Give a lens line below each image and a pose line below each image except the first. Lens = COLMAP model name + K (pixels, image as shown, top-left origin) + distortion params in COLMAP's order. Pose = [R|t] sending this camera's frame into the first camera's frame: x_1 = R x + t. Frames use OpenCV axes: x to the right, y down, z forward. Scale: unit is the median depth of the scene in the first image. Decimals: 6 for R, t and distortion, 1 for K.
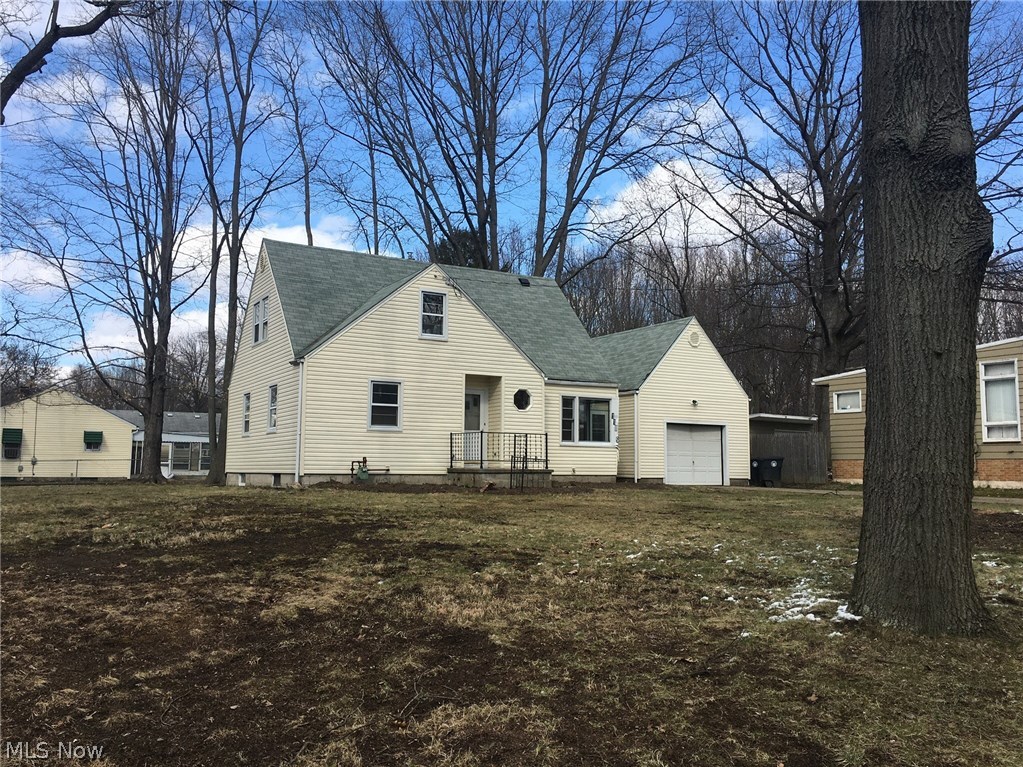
lens RADIAL K [[866.3, 0, 511.5], [0, 866.3, 383.5], [0, 0, 1]] dist [0.075805, -0.084051]
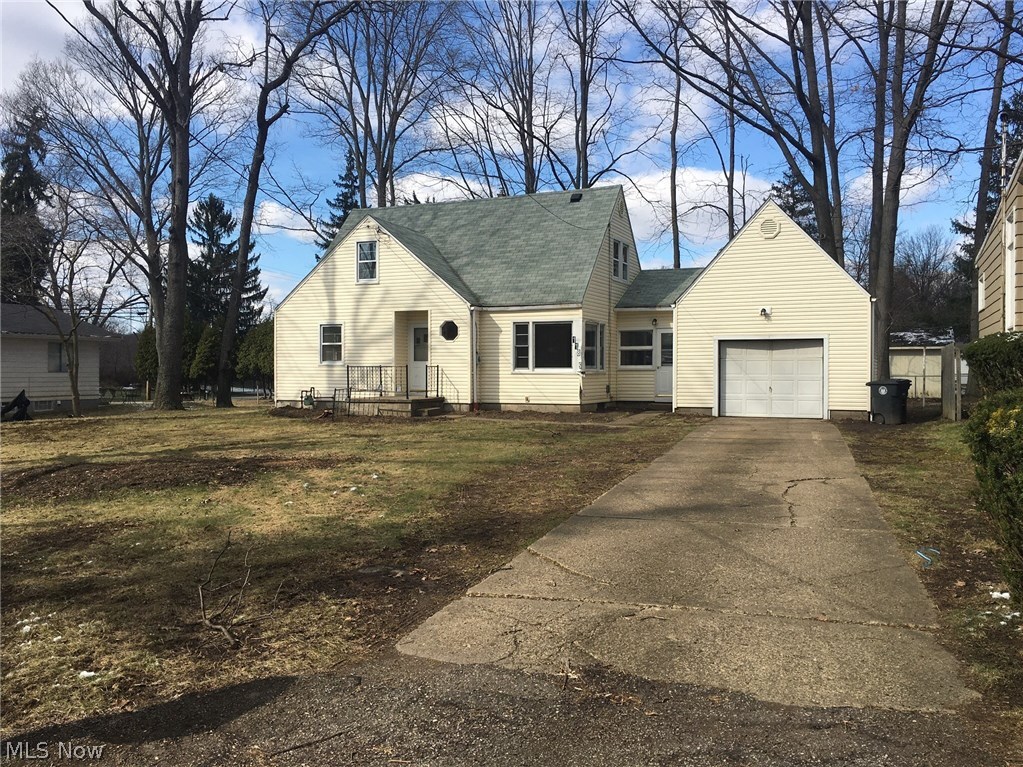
lens RADIAL K [[866.3, 0, 511.5], [0, 866.3, 383.5], [0, 0, 1]] dist [0.075805, -0.084051]
pose [[0.590873, 0.001853, -0.806763, 0.833026], [0.083748, 0.994454, 0.063621, 0.020325], [0.802406, -0.105157, 0.587440, 0.418954]]
